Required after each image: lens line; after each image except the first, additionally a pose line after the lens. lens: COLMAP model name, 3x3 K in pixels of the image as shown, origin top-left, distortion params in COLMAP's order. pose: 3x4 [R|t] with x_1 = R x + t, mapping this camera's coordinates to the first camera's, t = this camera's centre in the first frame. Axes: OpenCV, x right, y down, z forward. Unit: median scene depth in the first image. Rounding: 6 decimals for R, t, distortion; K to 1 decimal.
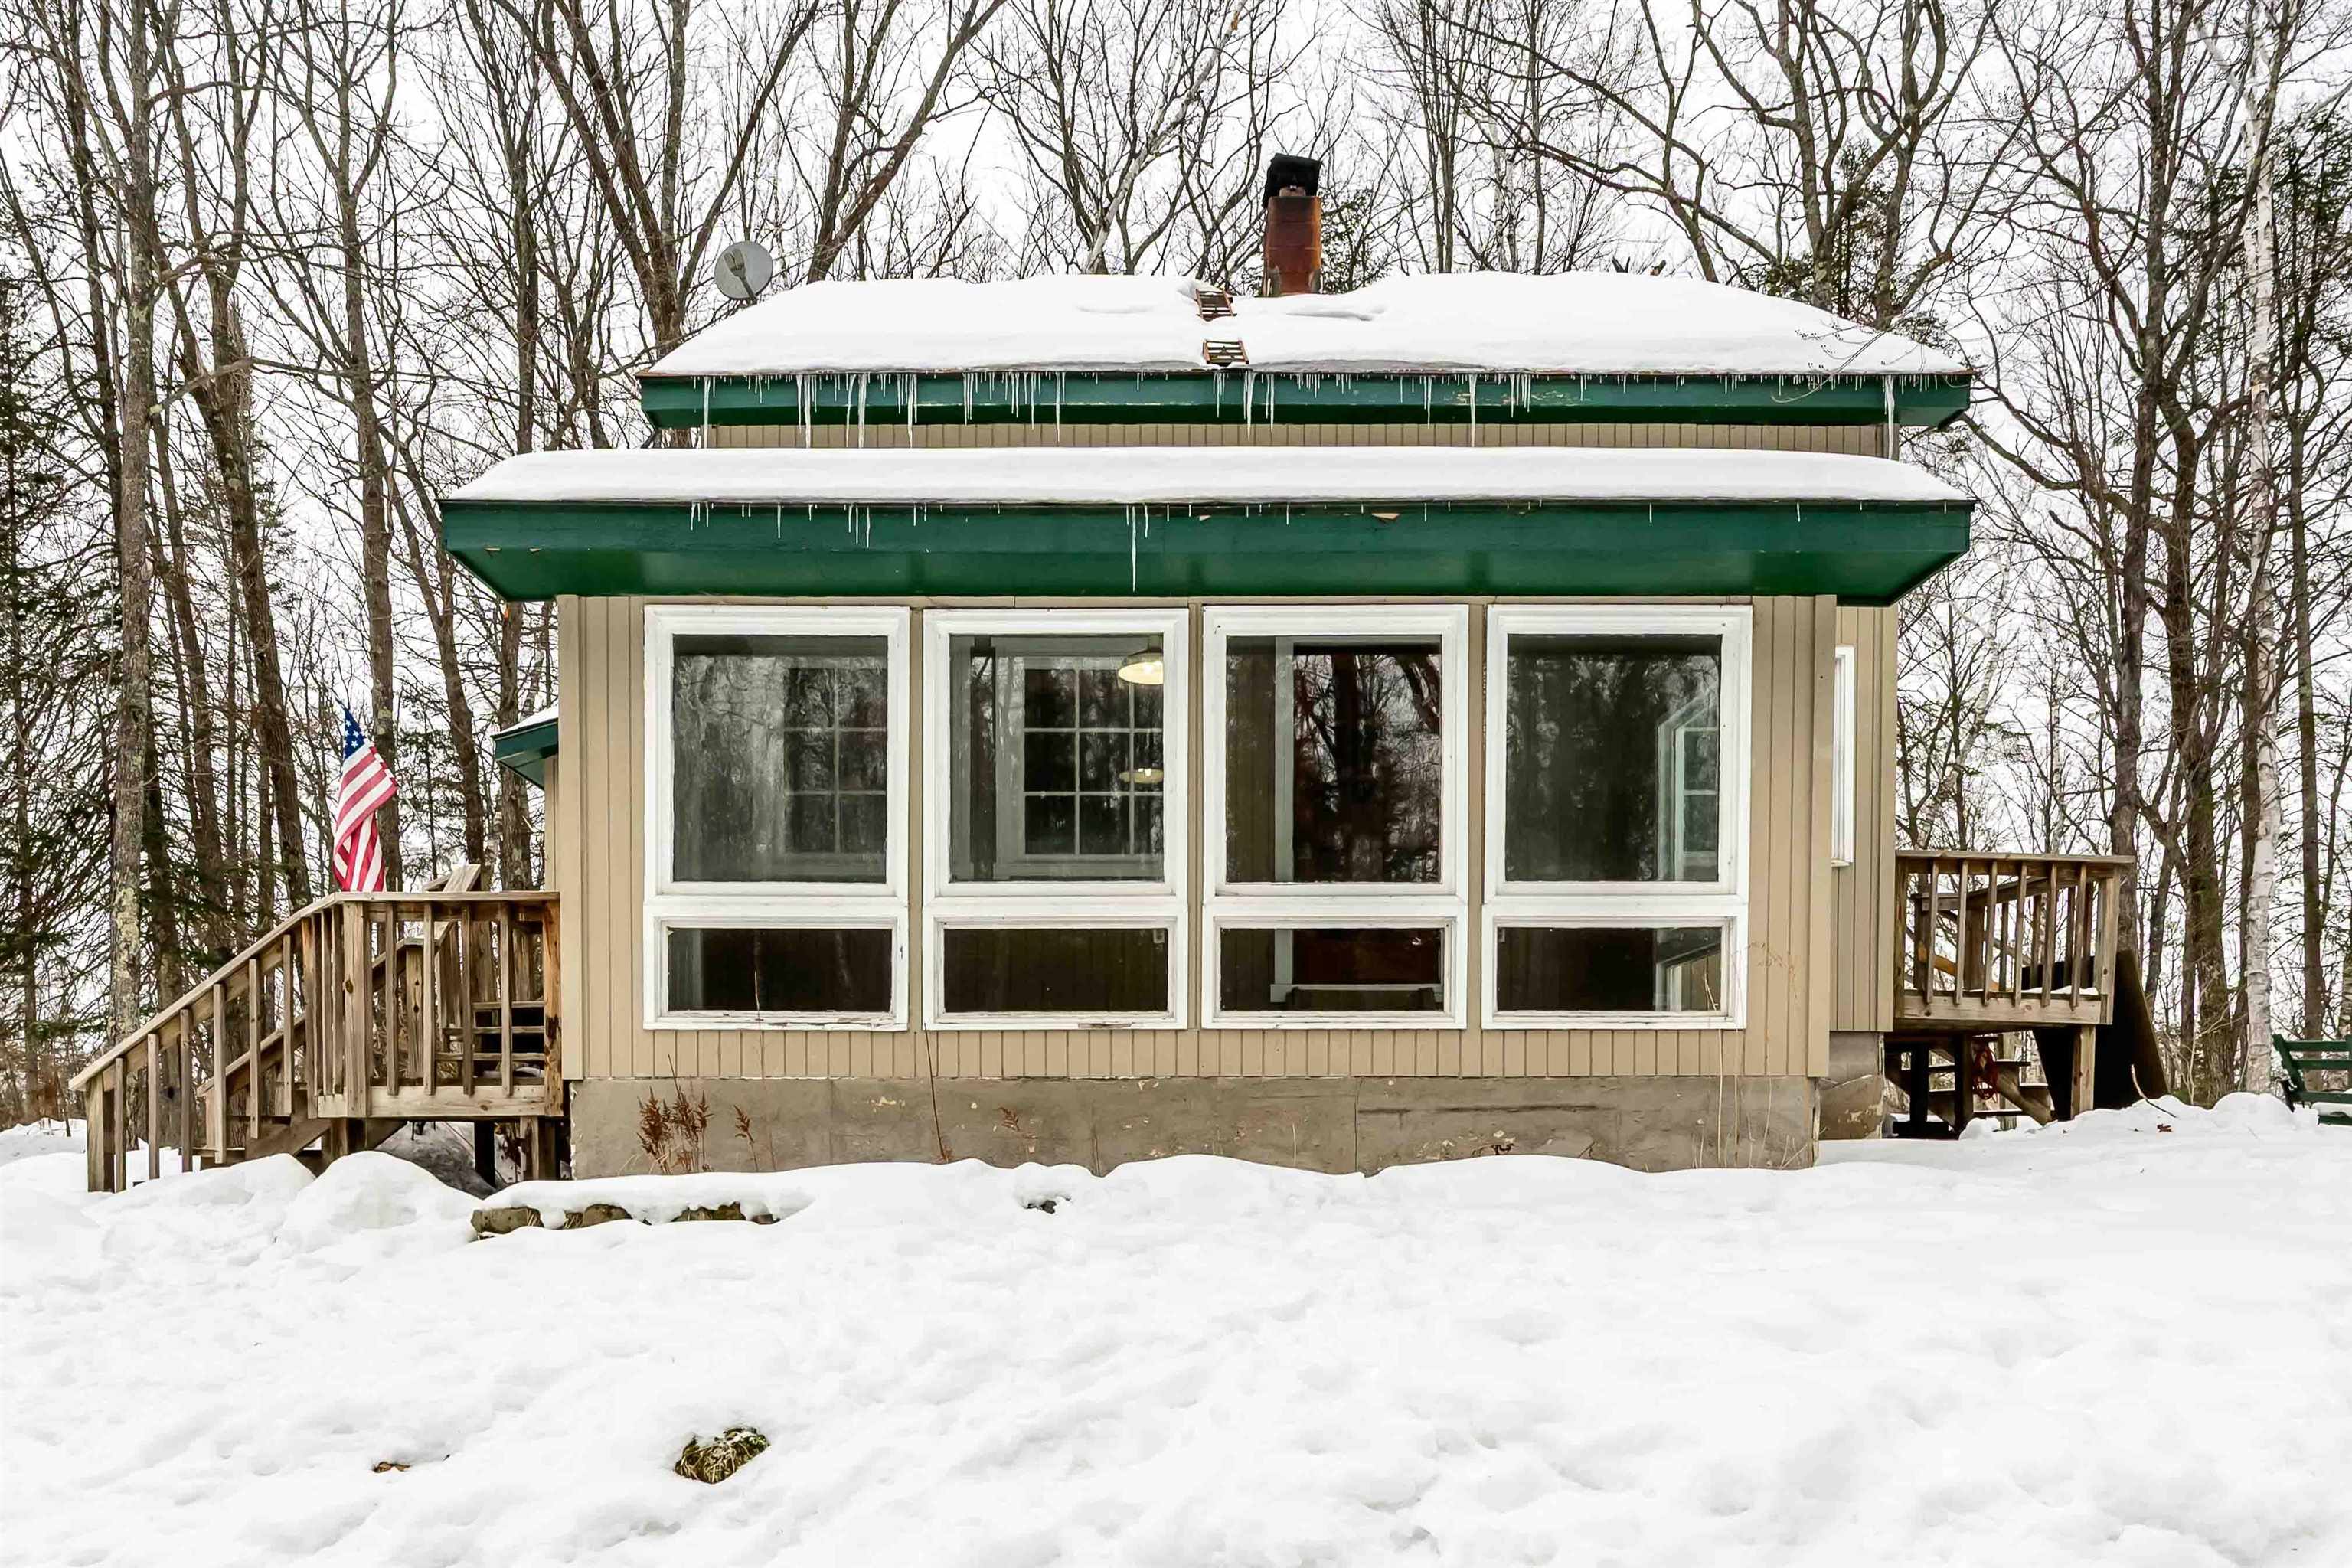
lens RADIAL K [[1064.8, 0, 1176.9], [0, 1064.8, 806.4], [0, 0, 1]] dist [0.001858, 0.001553]
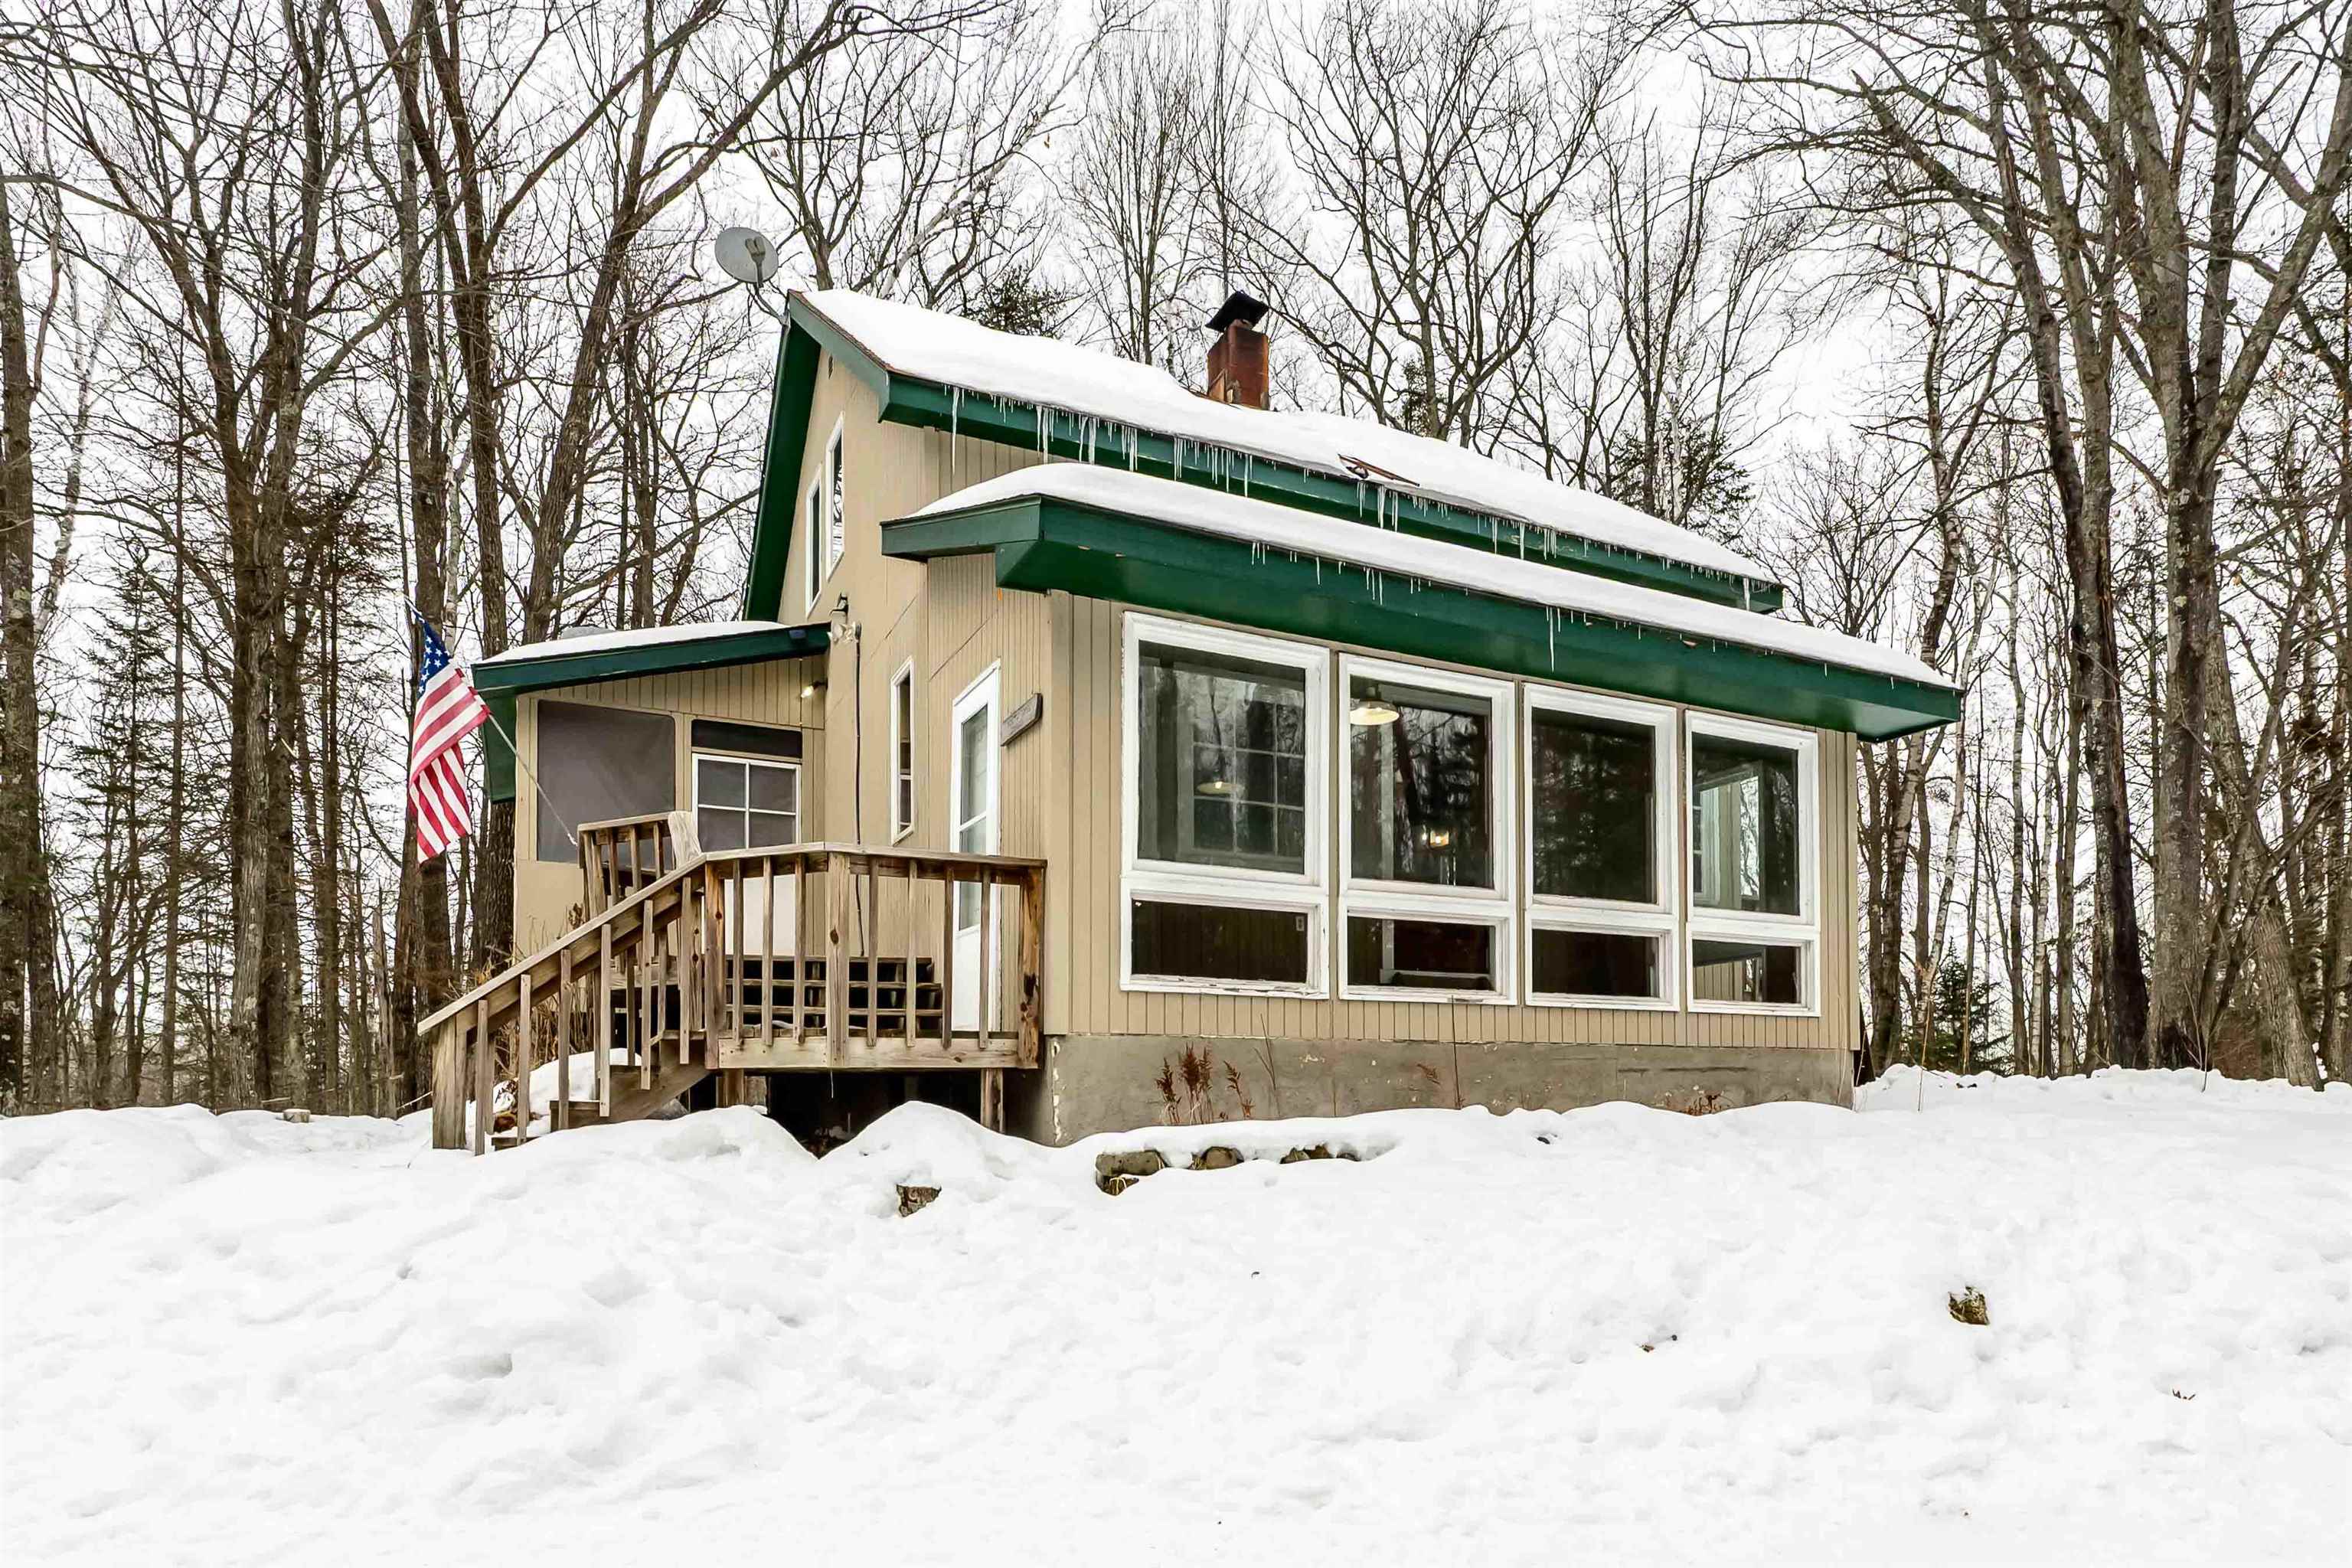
lens RADIAL K [[914.6, 0, 1172.0], [0, 914.6, 774.2], [0, 0, 1]] dist [-0.003431, 0.000673]
pose [[0.941739, 0.110671, 0.317616, -0.751160], [-0.099671, 0.993726, -0.050730, 0.026526], [-0.321238, 0.016117, 0.946861, 0.070479]]
